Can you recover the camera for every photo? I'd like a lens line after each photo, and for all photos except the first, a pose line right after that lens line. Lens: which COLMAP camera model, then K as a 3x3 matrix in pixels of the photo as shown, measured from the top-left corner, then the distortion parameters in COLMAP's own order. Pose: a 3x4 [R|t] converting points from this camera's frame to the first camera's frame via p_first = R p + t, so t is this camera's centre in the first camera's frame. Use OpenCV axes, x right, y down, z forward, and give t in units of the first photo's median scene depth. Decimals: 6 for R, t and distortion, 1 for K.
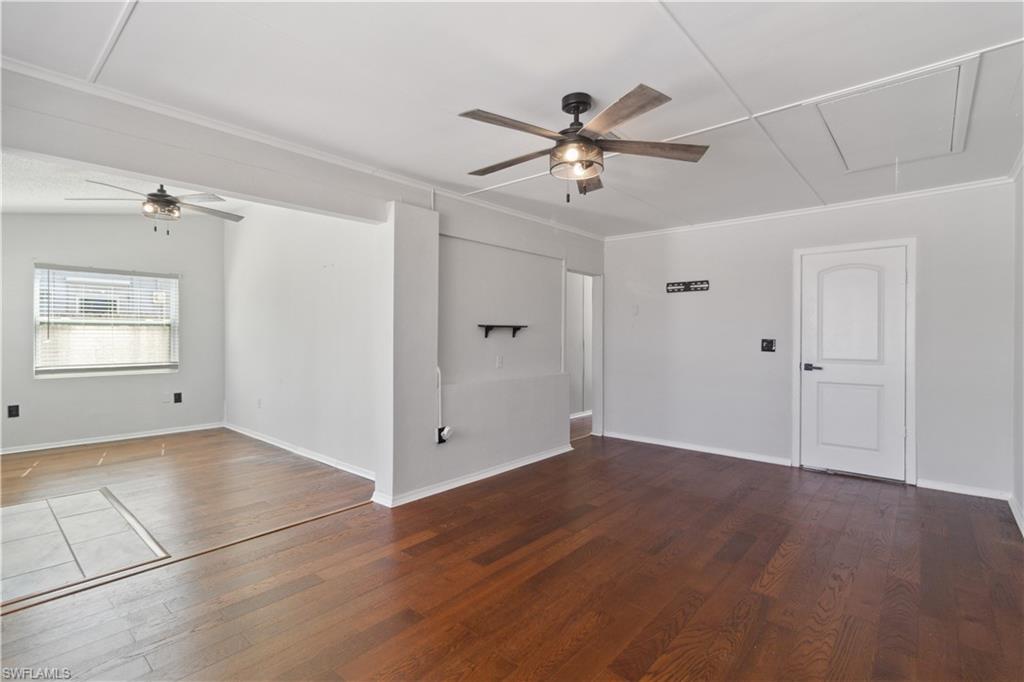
lens RADIAL K [[477.5, 0, 514.0], [0, 477.5, 333.5], [0, 0, 1]] dist [0.000412, -0.000110]
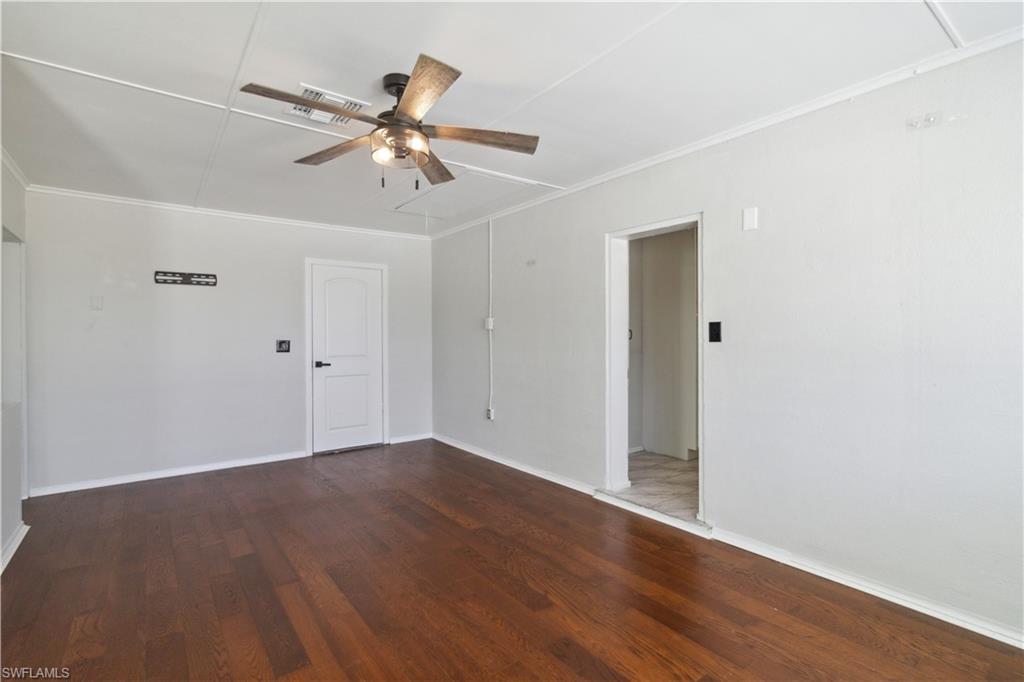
lens RADIAL K [[477.5, 0, 514.0], [0, 477.5, 333.5], [0, 0, 1]] dist [0.000412, -0.000110]
pose [[0.210663, -0.000466, 0.977559, -0.397046], [0.003549, 0.999994, -0.000288, -0.000412], [-0.977552, 0.003530, 0.210664, 0.318471]]
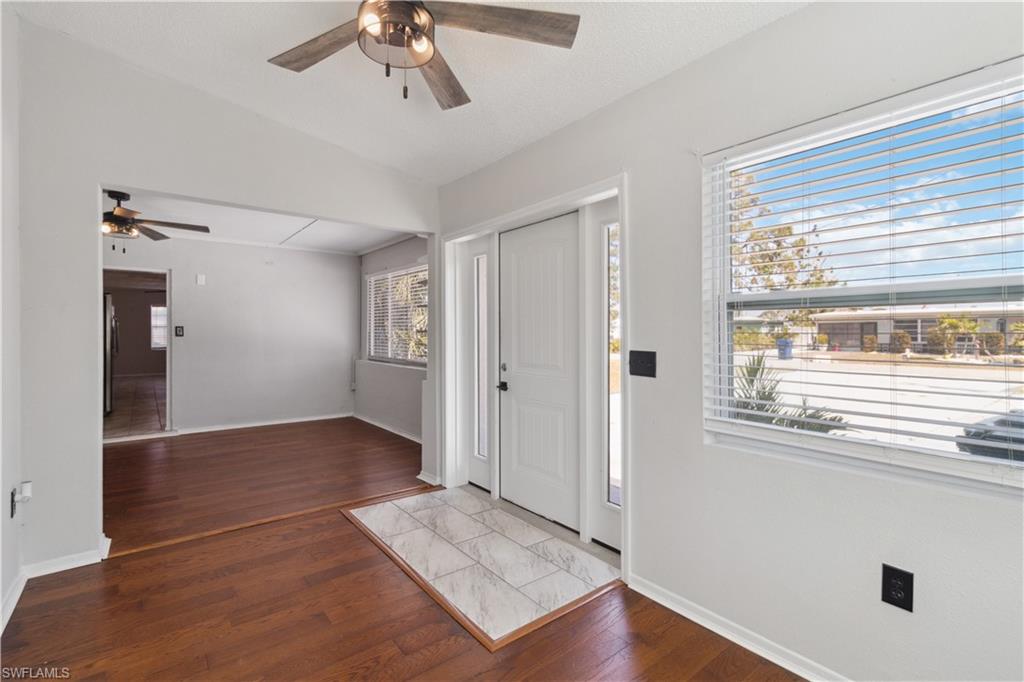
lens RADIAL K [[477.5, 0, 514.0], [0, 477.5, 333.5], [0, 0, 1]] dist [0.000412, -0.000110]
pose [[-0.980767, -0.003356, 0.195155, -0.855435], [-0.003746, 0.999992, -0.001629, 0.002456], [-0.195148, -0.002329, -0.980771, 1.294156]]
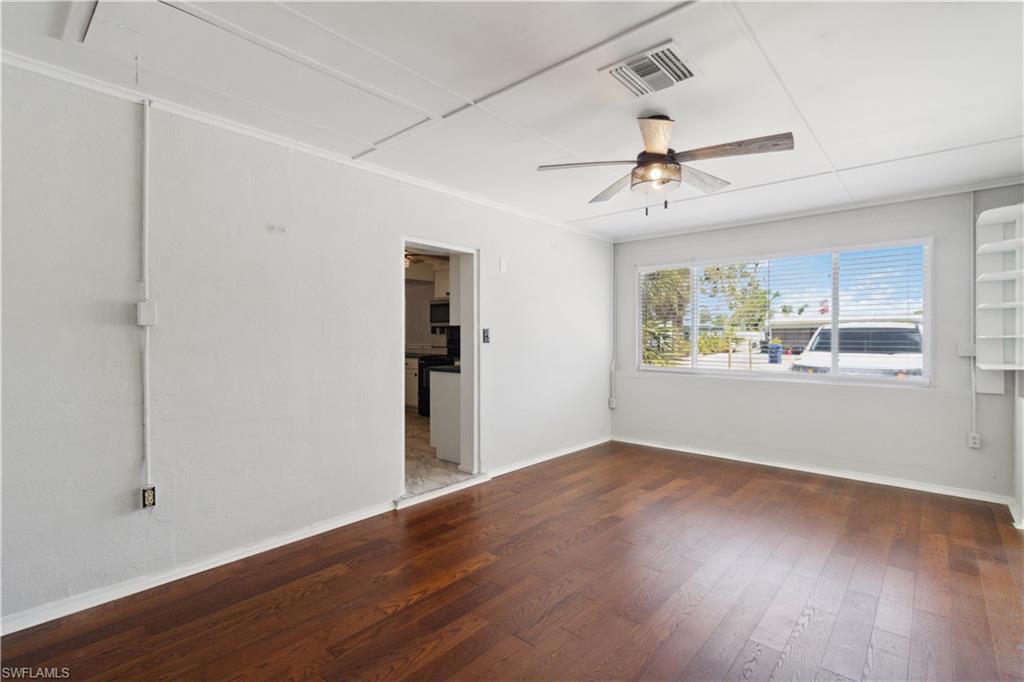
lens RADIAL K [[477.5, 0, 514.0], [0, 477.5, 333.5], [0, 0, 1]] dist [0.000412, -0.000110]
pose [[-0.999949, -0.004411, 0.009121, 0.239667], [-0.004519, 0.999919, -0.011905, 0.004576], [-0.009068, -0.011946, -0.999888, 1.133940]]
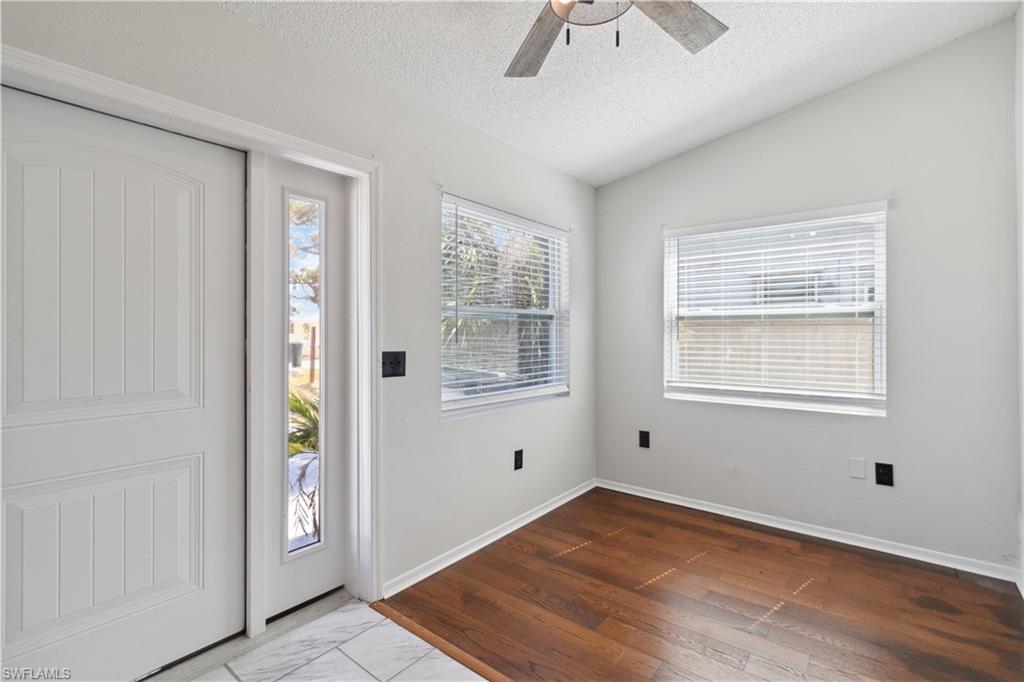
lens RADIAL K [[477.5, 0, 514.0], [0, 477.5, 333.5], [0, 0, 1]] dist [0.000412, -0.000110]
pose [[0.043775, 0.000701, -0.999041, -0.367399], [0.001616, 0.999998, 0.000772, 0.000400], [0.999040, -0.001649, 0.043774, 0.865111]]
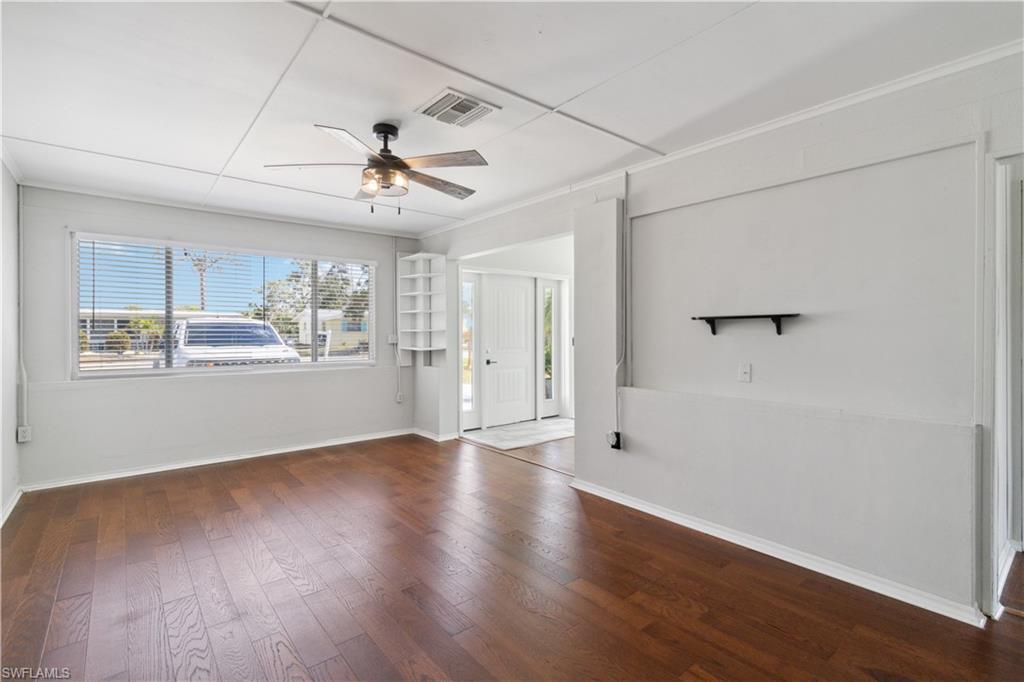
lens RADIAL K [[477.5, 0, 514.0], [0, 477.5, 333.5], [0, 0, 1]] dist [0.000412, -0.000110]
pose [[-0.160825, 0.001920, -0.986981, 0.666688], [0.005286, 0.999985, 0.001084, 0.004277], [0.986969, -0.005043, -0.160833, 0.811825]]
